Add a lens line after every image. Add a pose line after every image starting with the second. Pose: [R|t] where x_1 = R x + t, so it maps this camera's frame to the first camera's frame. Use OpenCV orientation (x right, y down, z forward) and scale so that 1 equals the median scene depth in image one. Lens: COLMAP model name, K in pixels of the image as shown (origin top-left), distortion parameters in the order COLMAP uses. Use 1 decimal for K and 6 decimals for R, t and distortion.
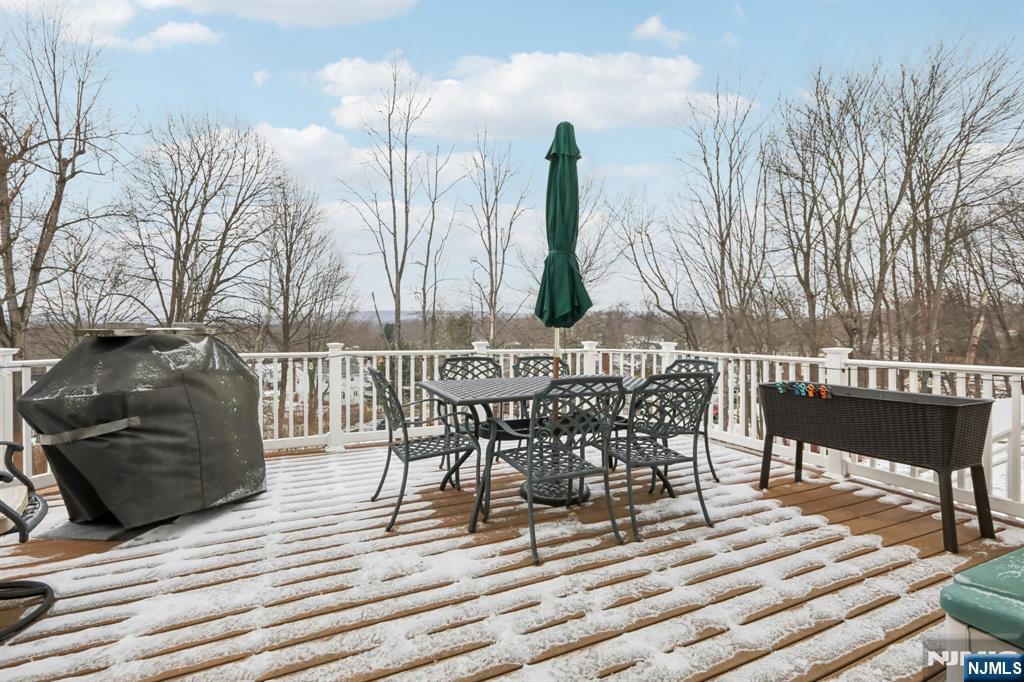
lens RADIAL K [[460.4, 0, 510.3], [0, 460.4, 336.9], [0, 0, 1]] dist [0.000312, 0.001345]
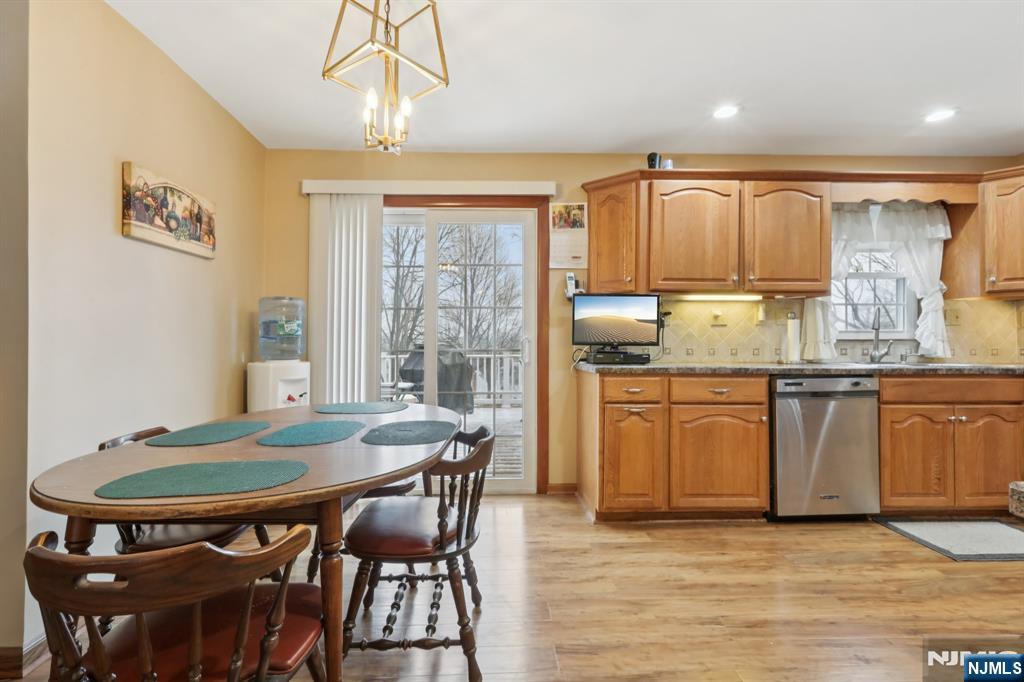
lens RADIAL K [[460.4, 0, 493.7], [0, 460.4, 335.8], [0, 0, 1]] dist [0.000312, 0.001345]
pose [[0.922182, -0.001680, -0.386753, 0.041088], [-0.008992, 0.999627, -0.025782, 0.000378], [0.386652, 0.027253, 0.921823, -0.102102]]
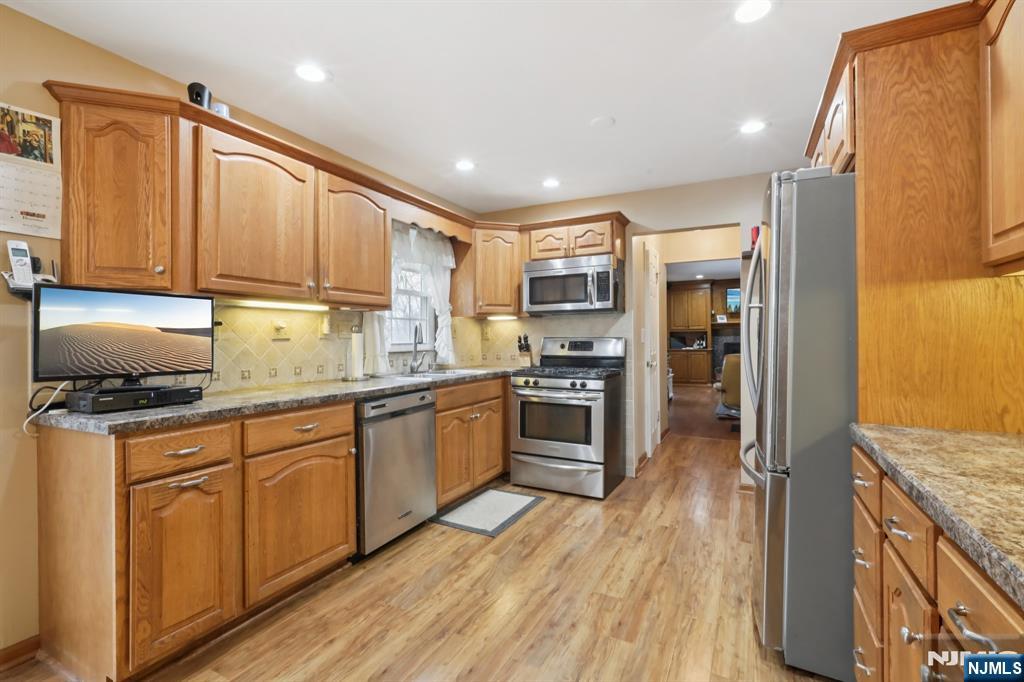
lens RADIAL K [[460.4, 0, 514.1], [0, 460.4, 340.7], [0, 0, 1]] dist [0.000312, 0.001345]
pose [[0.786520, -0.008168, 0.617511, 0.029495], [0.015973, 0.999847, -0.007120, -0.003524], [-0.617358, 0.015463, 0.786530, -0.079237]]
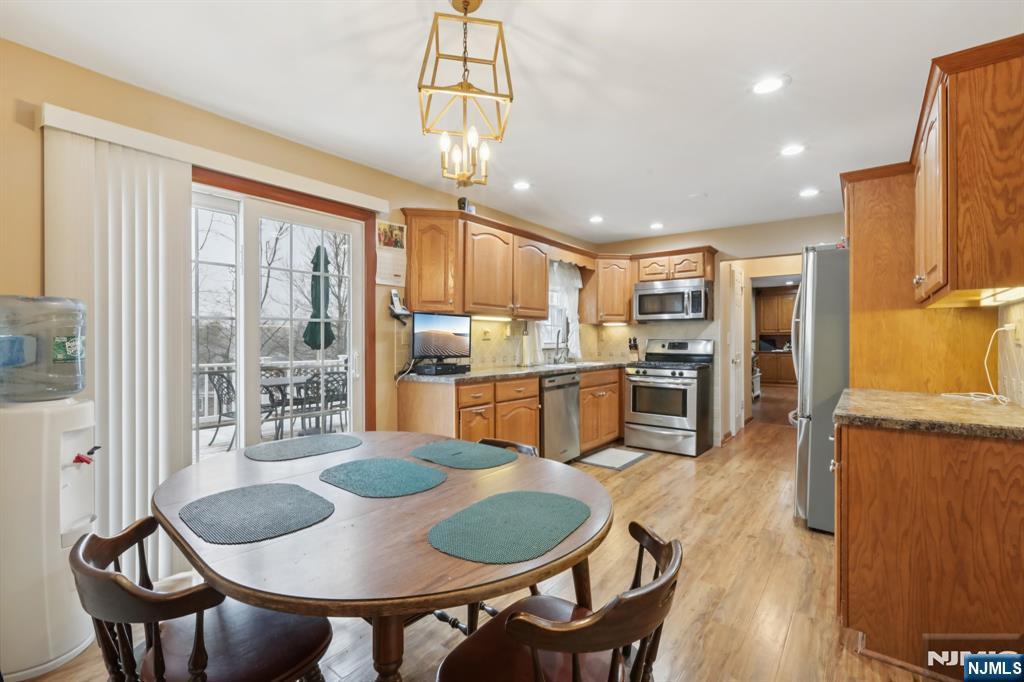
lens RADIAL K [[460.4, 0, 513.9], [0, 460.4, 341.6], [0, 0, 1]] dist [0.000312, 0.001345]
pose [[0.882304, -0.001003, 0.470679, -0.008088], [0.006315, 0.999933, -0.009706, -0.002998], [-0.470637, 0.011536, 0.882251, -0.109562]]
